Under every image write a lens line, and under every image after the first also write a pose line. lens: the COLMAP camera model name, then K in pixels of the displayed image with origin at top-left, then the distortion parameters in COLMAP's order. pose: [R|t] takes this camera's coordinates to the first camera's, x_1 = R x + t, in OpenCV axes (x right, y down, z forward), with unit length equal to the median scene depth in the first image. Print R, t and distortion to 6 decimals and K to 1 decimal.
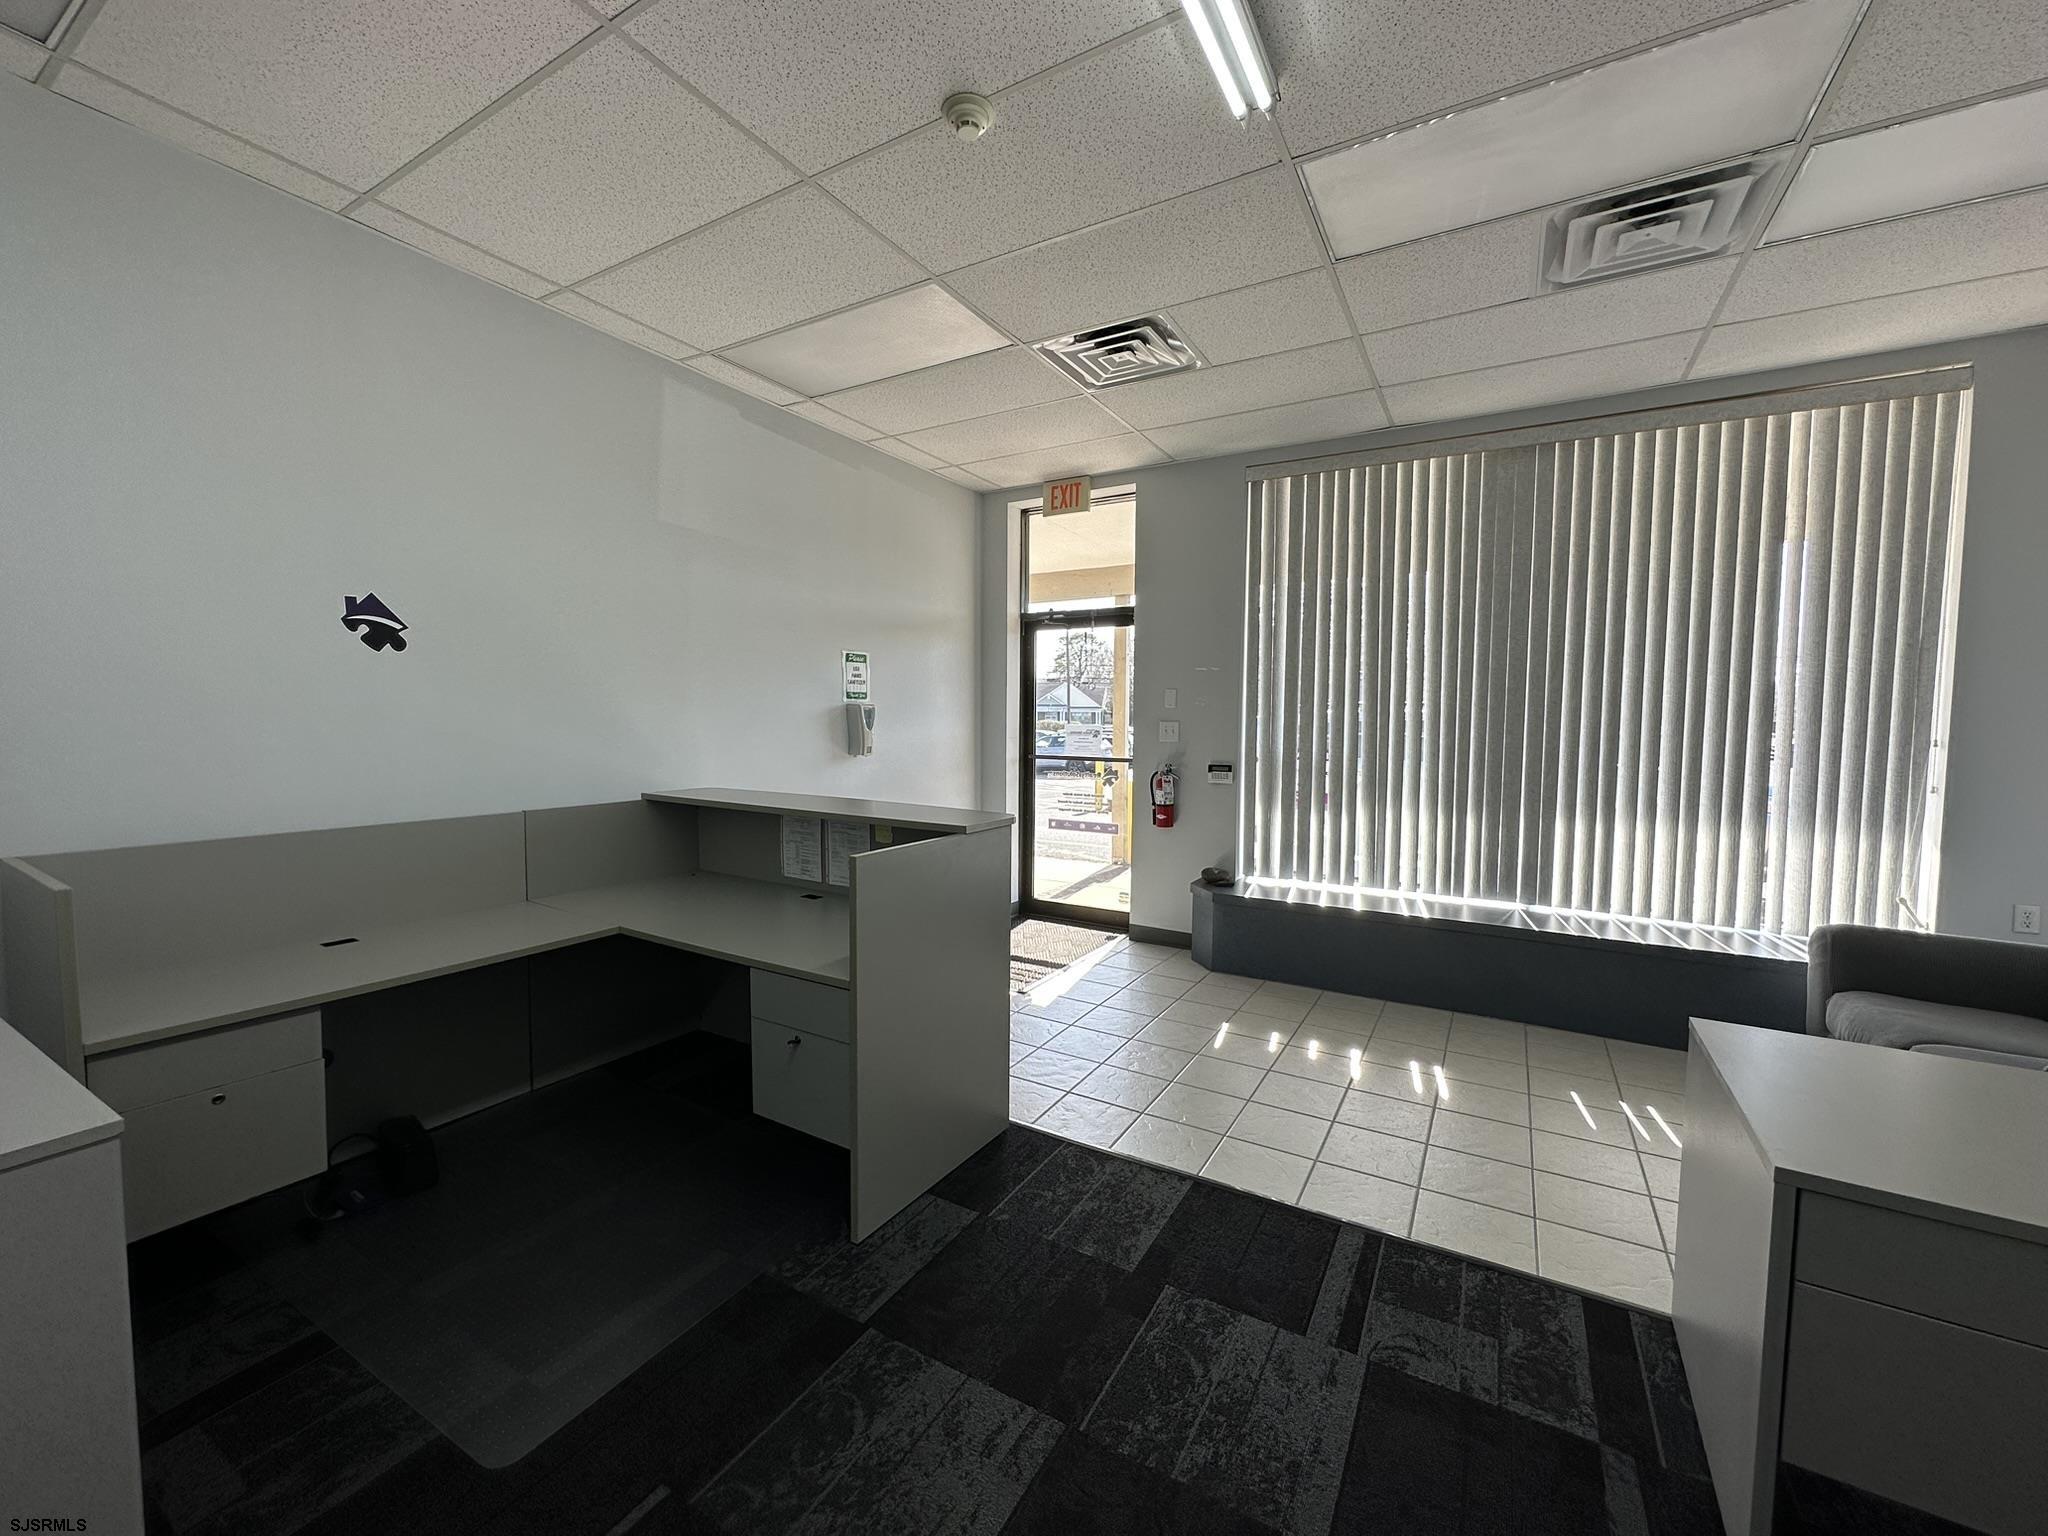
lens RADIAL K [[819.3, 0, 1024.0], [0, 819.3, 768.0], [0, 0, 1]] dist [-0.000526, 0.000033]
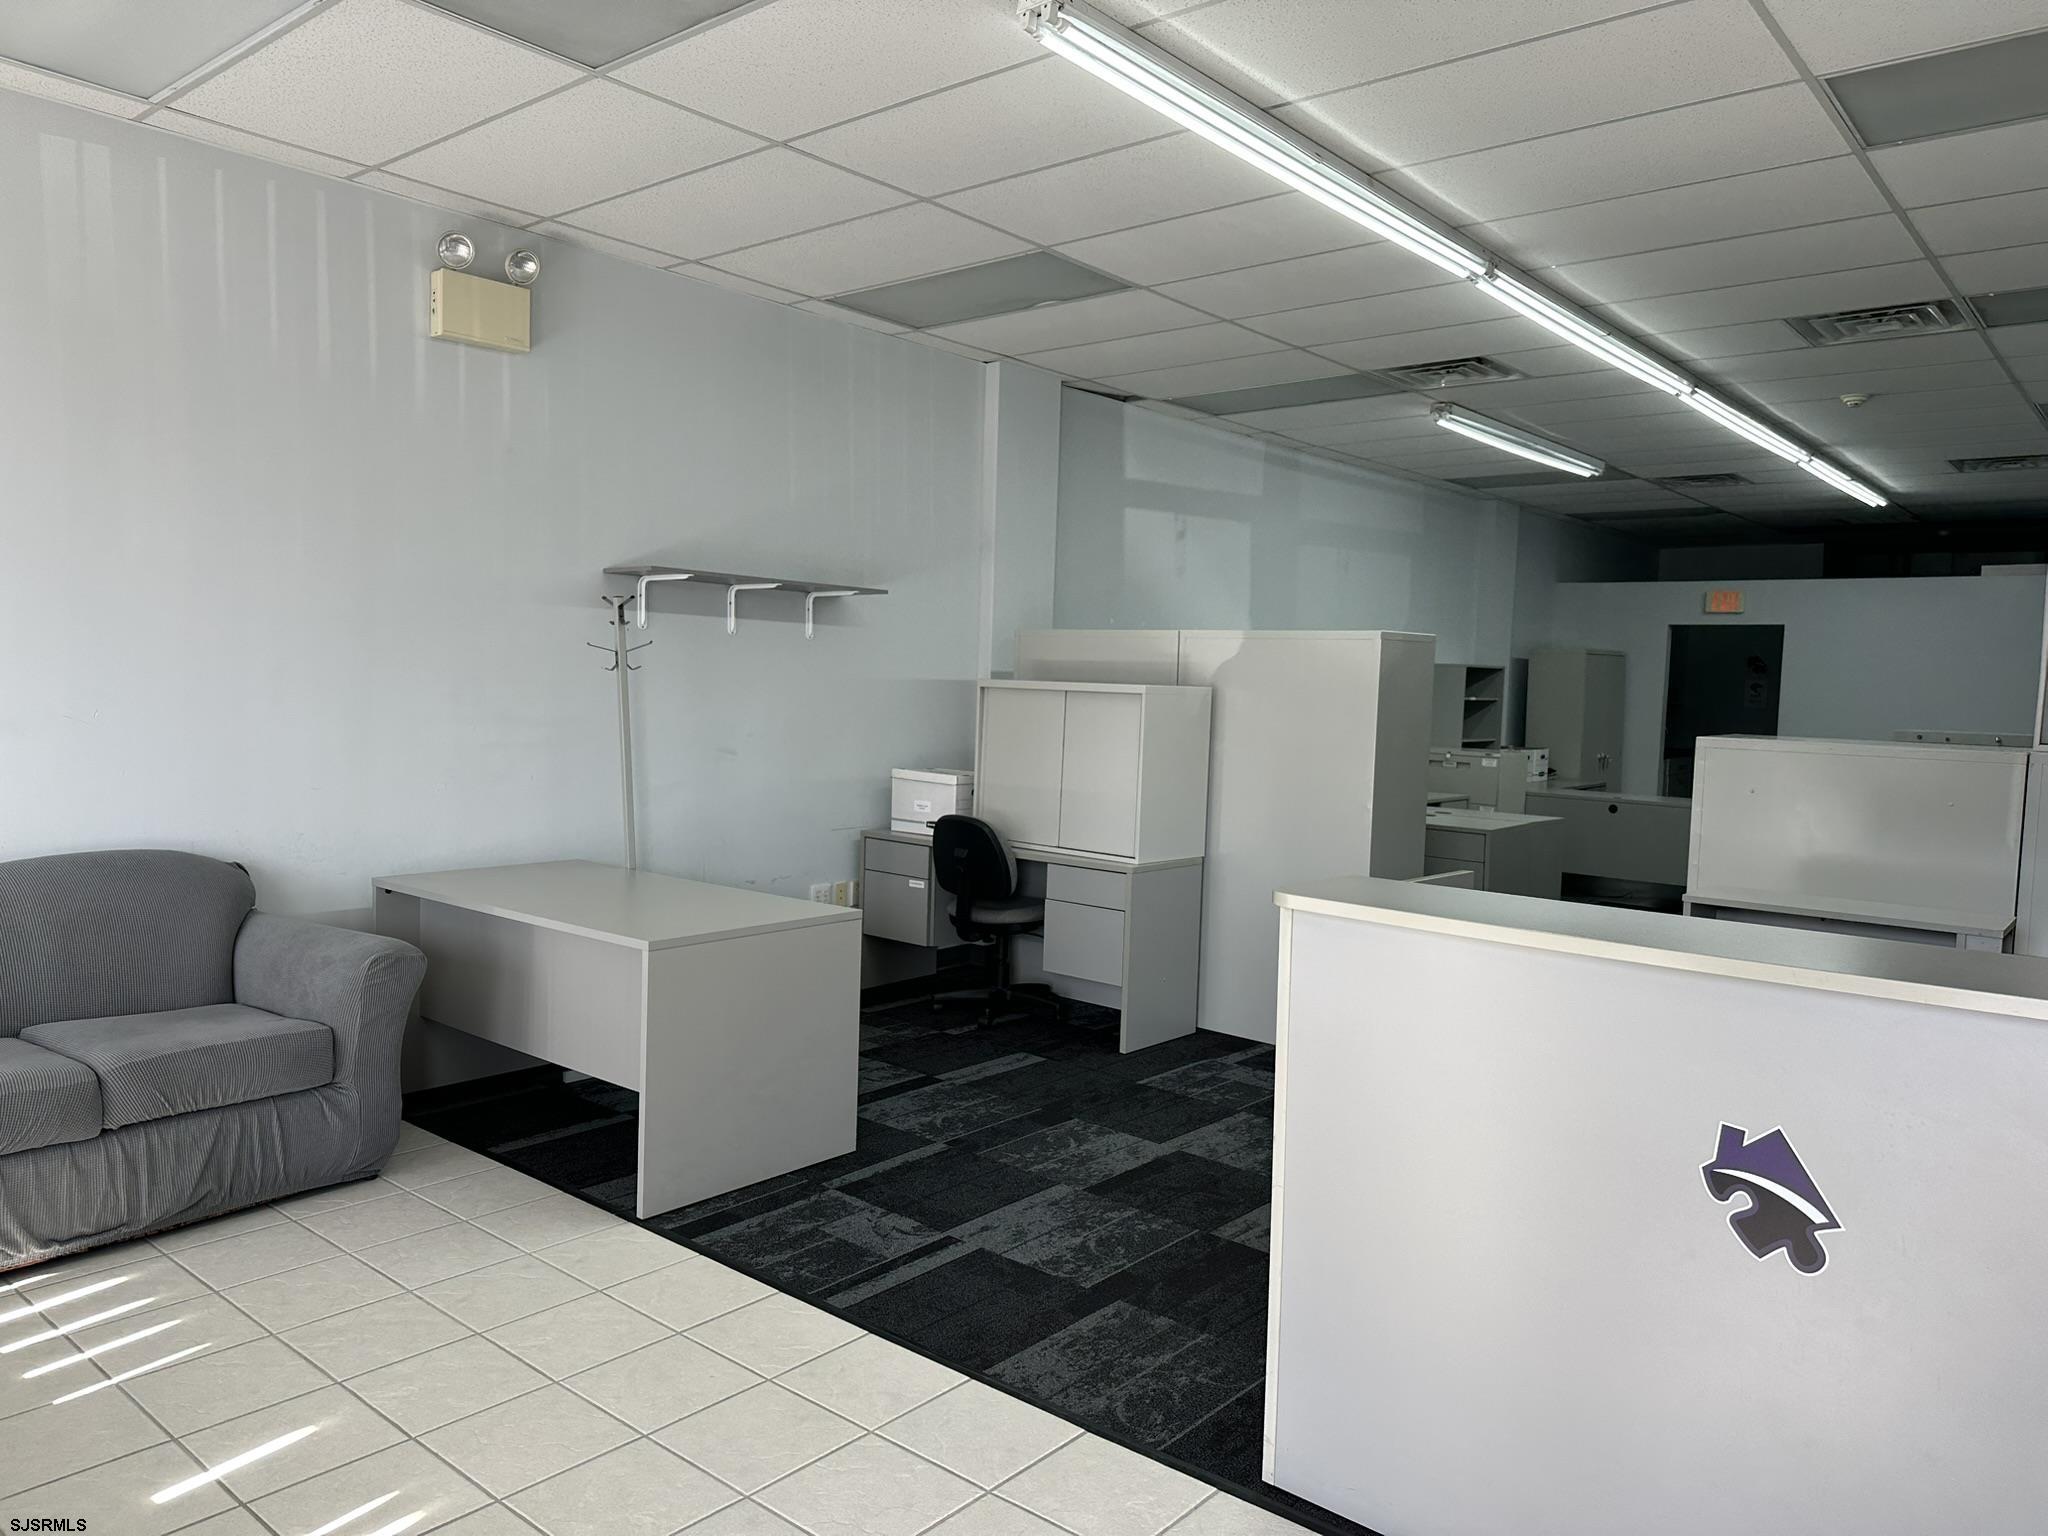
lens RADIAL K [[1437.9, 0, 1024.0], [0, 1437.9, 768.0], [0, 0, 1]] dist [0.000869, 0.000068]
pose [[-0.985952, -0.043249, 0.161333, 0.004342], [-0.022022, 0.991123, 0.131109, -0.185804], [-0.165572, 0.125714, -0.978152, 2.646478]]
